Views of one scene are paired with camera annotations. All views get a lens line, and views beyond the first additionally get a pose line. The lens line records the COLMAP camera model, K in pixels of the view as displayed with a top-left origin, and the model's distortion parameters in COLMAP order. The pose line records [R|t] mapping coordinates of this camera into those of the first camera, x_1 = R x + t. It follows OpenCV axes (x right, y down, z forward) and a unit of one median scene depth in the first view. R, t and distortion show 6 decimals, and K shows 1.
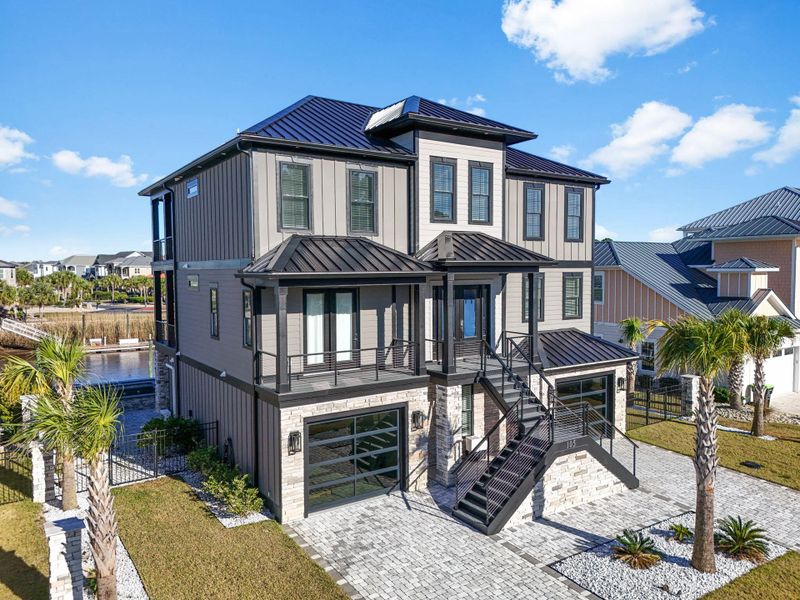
lens RADIAL K [[584.7, 0, 400.8], [0, 584.7, 299.4], [0, 0, 1]] dist [0.046184, -0.026236]
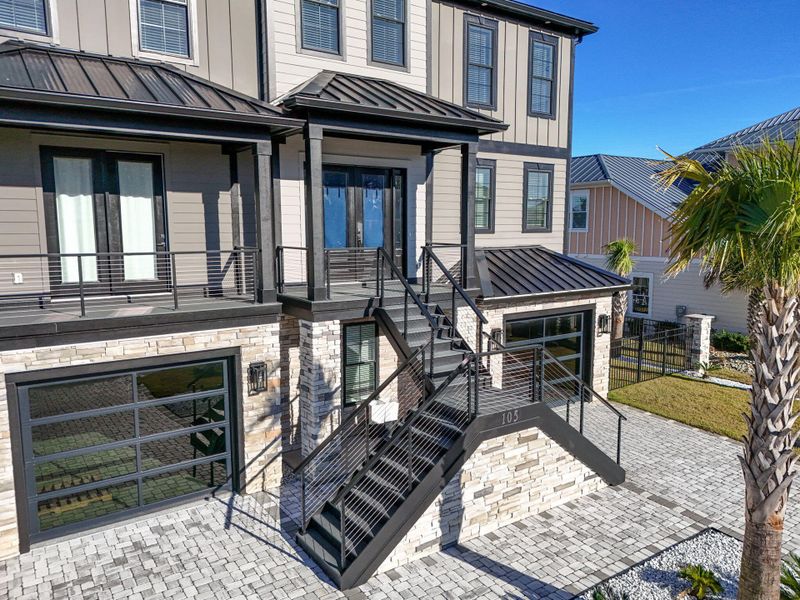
lens RADIAL K [[584.7, 0, 399.7], [0, 584.7, 299.3], [0, 0, 1]] dist [0.046184, -0.026236]
pose [[0.999910, 0.001434, 0.013335, 0.161271], [-0.002418, 0.997249, 0.074085, 0.082287], [-0.013192, -0.074110, 0.997163, 0.407012]]
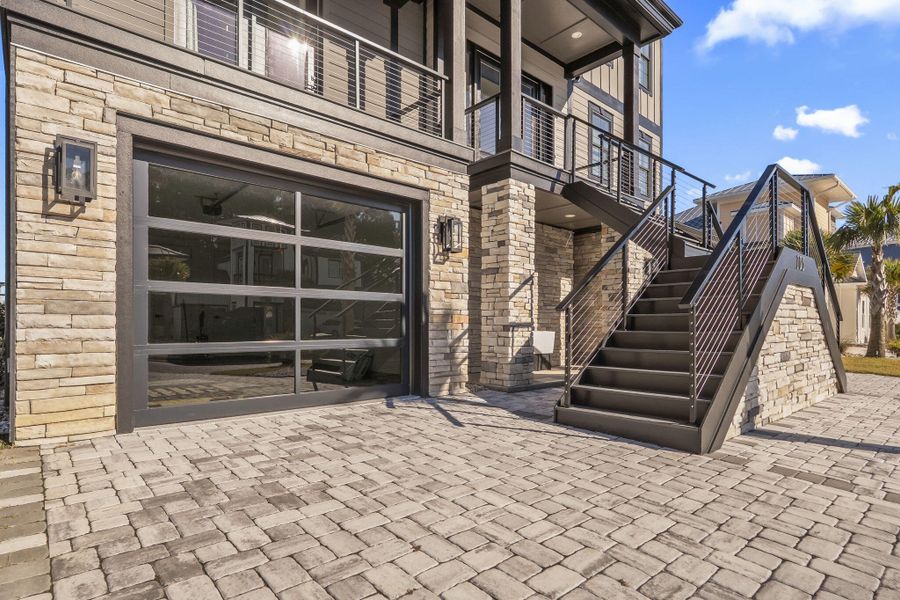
lens RADIAL K [[470.3, 0, 448.9], [0, 470.3, 326.3], [0, 0, 1]] dist [-0.000948, -0.000205]
pose [[0.991510, 0.005336, 0.129918, -0.017728], [0.000778, 0.998896, -0.046963, 0.288889], [-0.130025, 0.046666, 0.990412, 0.640847]]
